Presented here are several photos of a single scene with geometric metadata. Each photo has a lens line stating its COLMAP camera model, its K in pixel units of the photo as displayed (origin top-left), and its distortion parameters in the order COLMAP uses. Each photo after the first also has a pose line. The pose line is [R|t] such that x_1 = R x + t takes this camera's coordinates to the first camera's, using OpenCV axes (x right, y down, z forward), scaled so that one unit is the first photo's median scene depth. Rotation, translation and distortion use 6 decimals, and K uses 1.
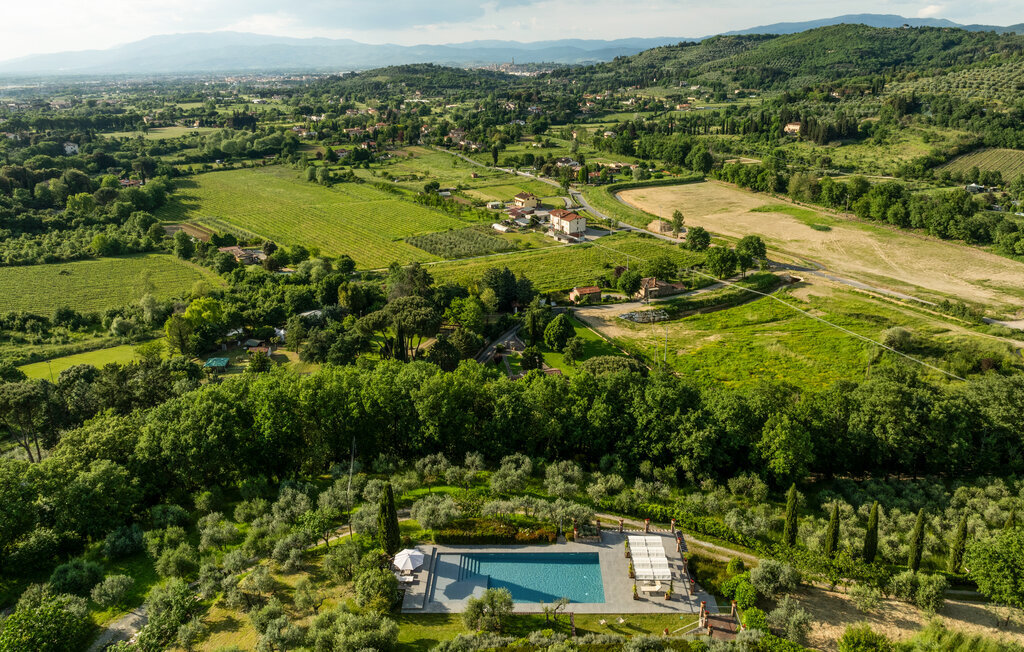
lens RADIAL K [[727.5, 0, 512.0], [0, 727.5, 326.0], [0, 0, 1]] dist [-0.009052, 0.000758]
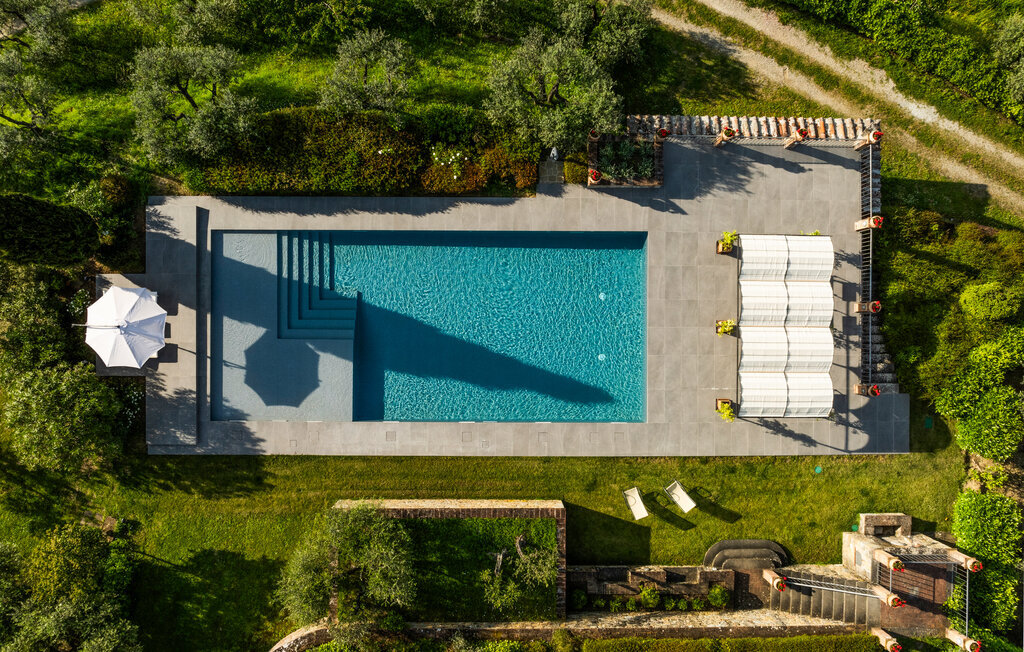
lens RADIAL K [[727.5, 0, 512.0], [0, 727.5, 326.0], [0, 0, 1]] dist [-0.009052, 0.000758]
pose [[0.999480, -0.009391, 0.030847, 0.005803], [-0.025392, 0.360408, 0.932449, -0.002695], [-0.019874, -0.932747, 0.359982, 0.126724]]
